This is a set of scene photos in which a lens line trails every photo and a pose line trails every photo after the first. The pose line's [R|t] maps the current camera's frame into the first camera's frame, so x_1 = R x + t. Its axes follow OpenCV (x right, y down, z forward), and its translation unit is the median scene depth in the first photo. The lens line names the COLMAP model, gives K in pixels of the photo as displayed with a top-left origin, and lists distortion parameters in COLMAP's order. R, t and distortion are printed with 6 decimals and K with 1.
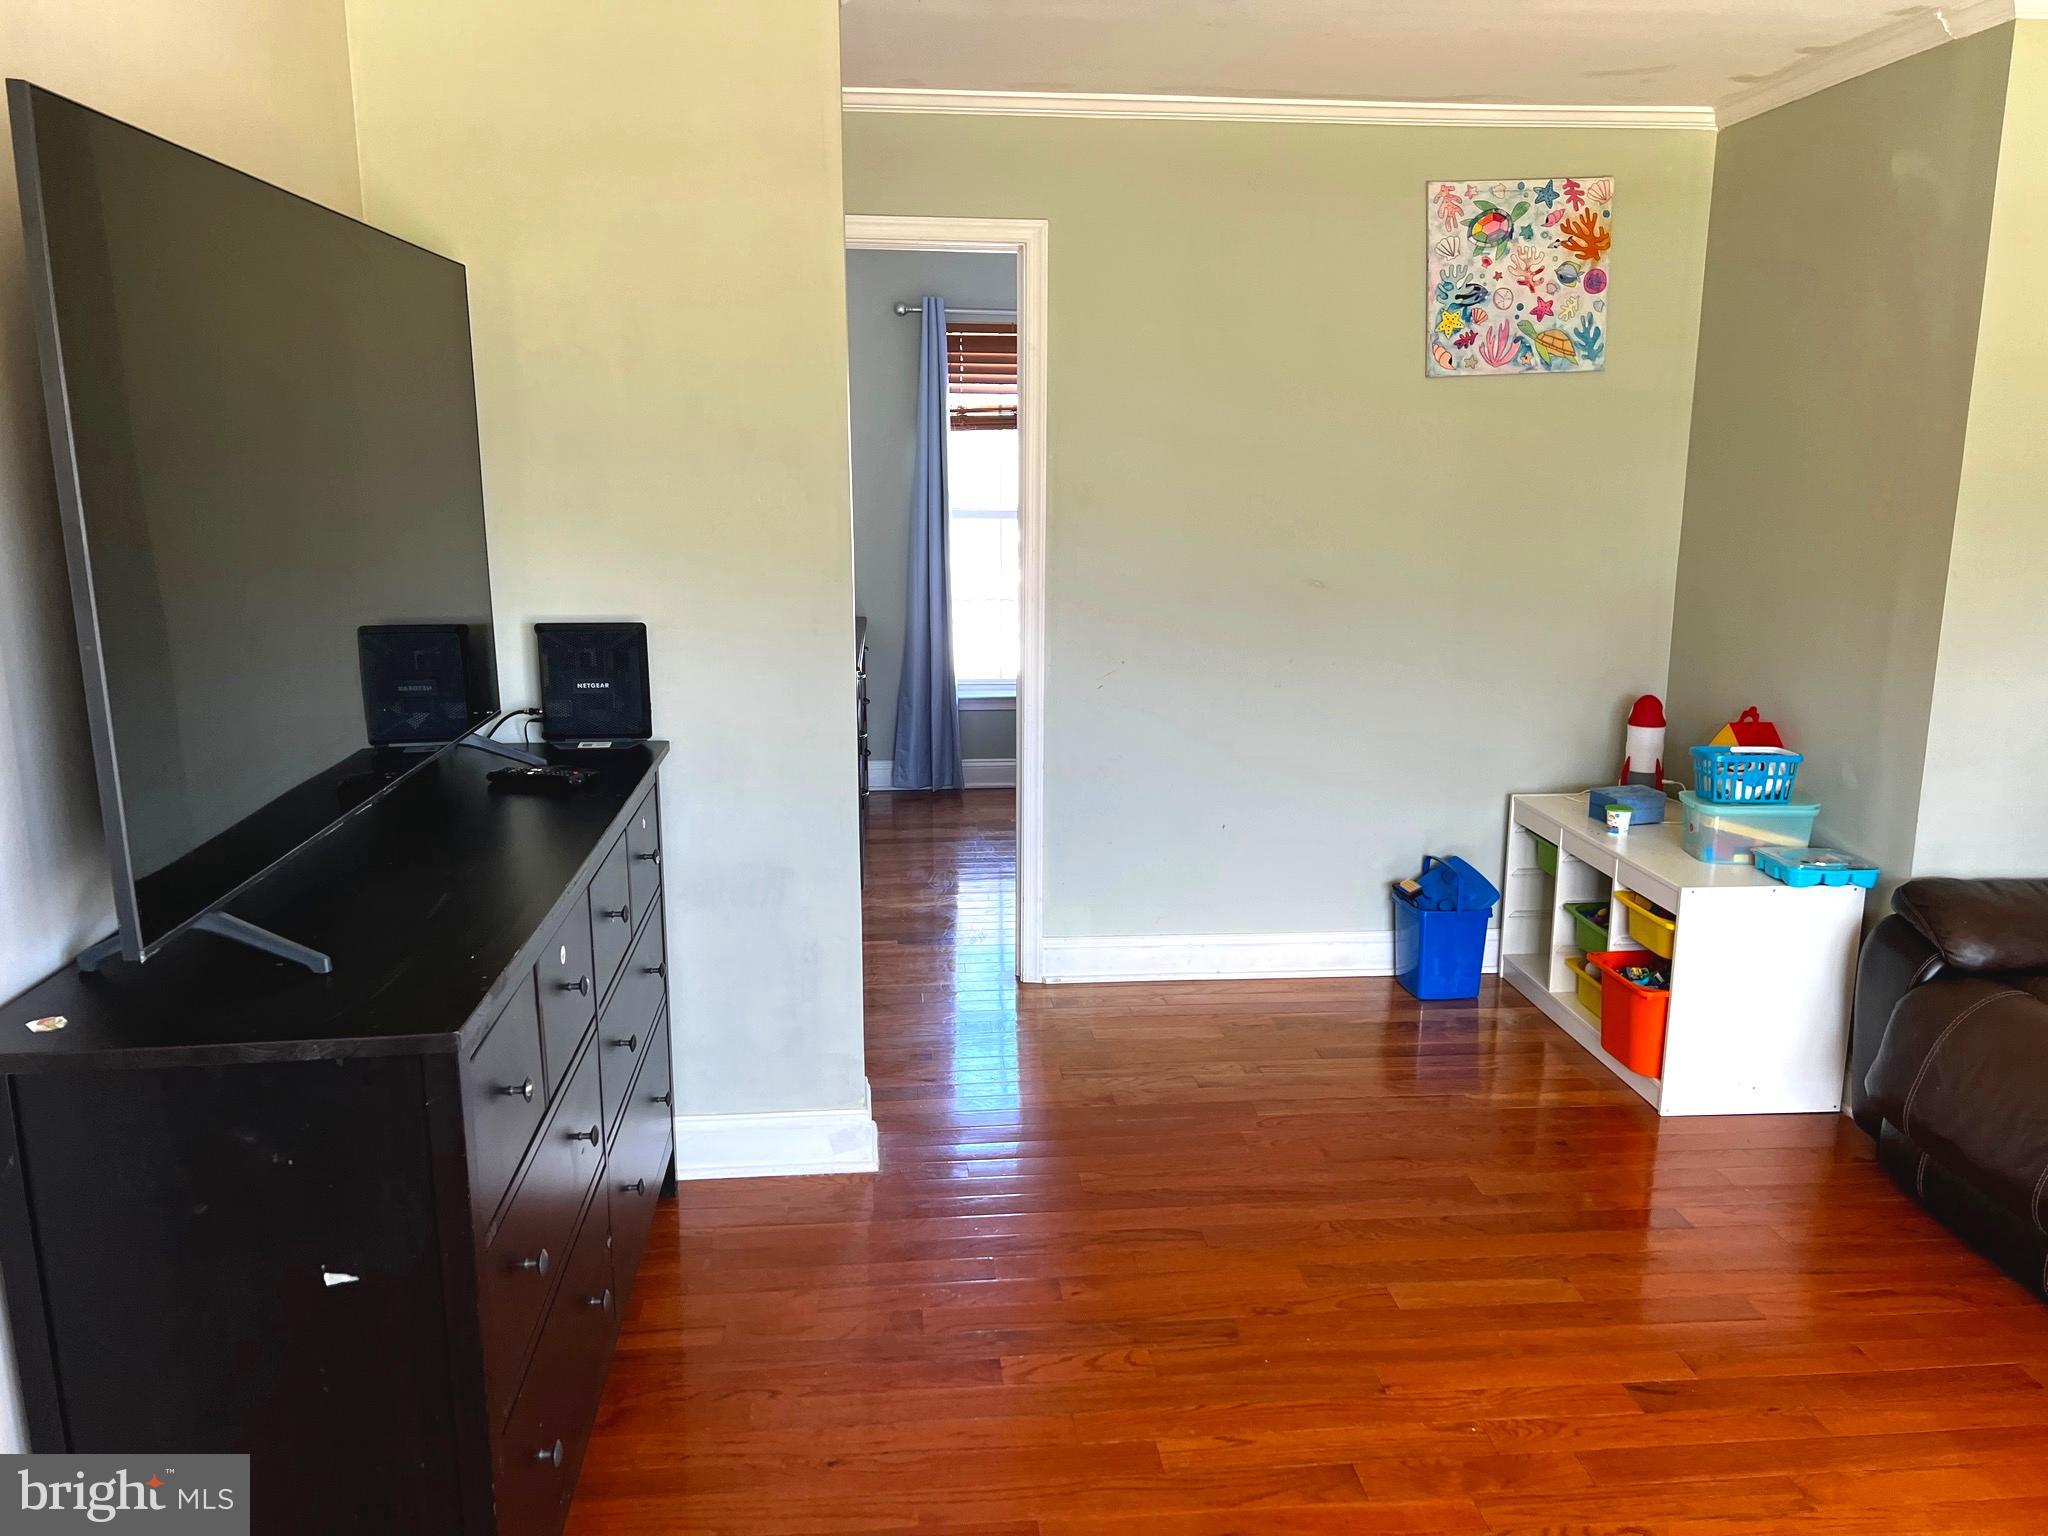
lens RADIAL K [[1512.1, 0, 1024.0], [0, 1512.1, 768.0], [0, 0, 1]] dist [0.062280, -0.081149]
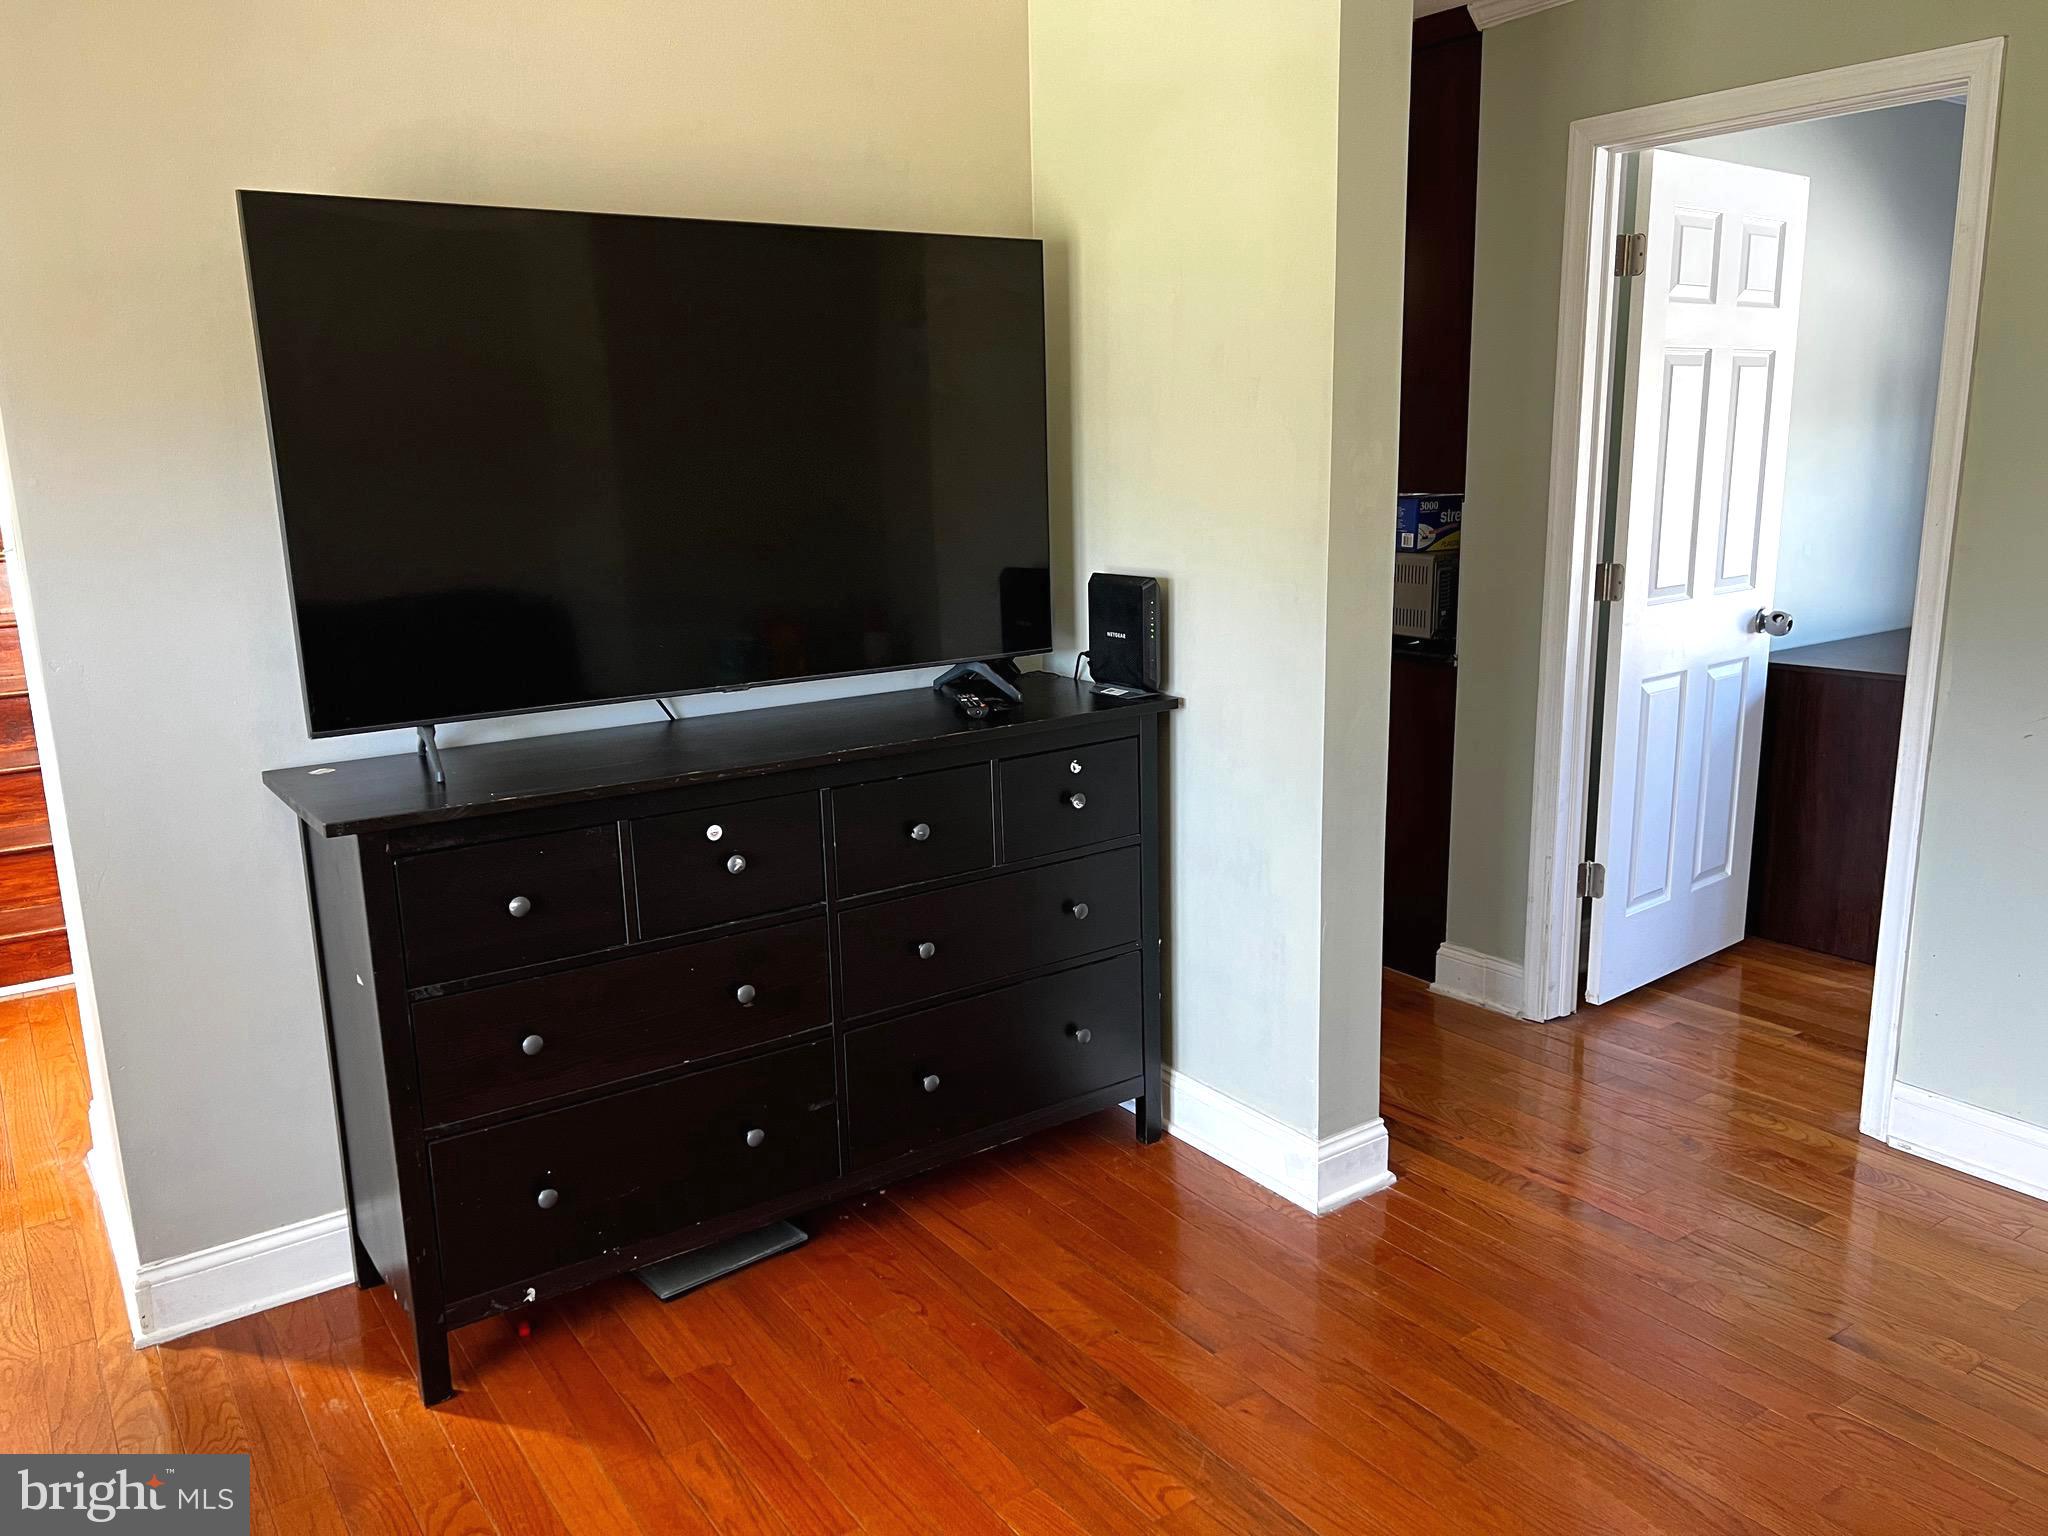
lens RADIAL K [[1512.1, 0, 1024.0], [0, 1512.1, 768.0], [0, 0, 1]] dist [0.062280, -0.081149]
pose [[0.506385, 0.175422, -0.844275, 0.571786], [-0.157991, 0.981389, 0.109150, -0.066735], [0.847710, 0.078116, 0.524676, 0.402762]]
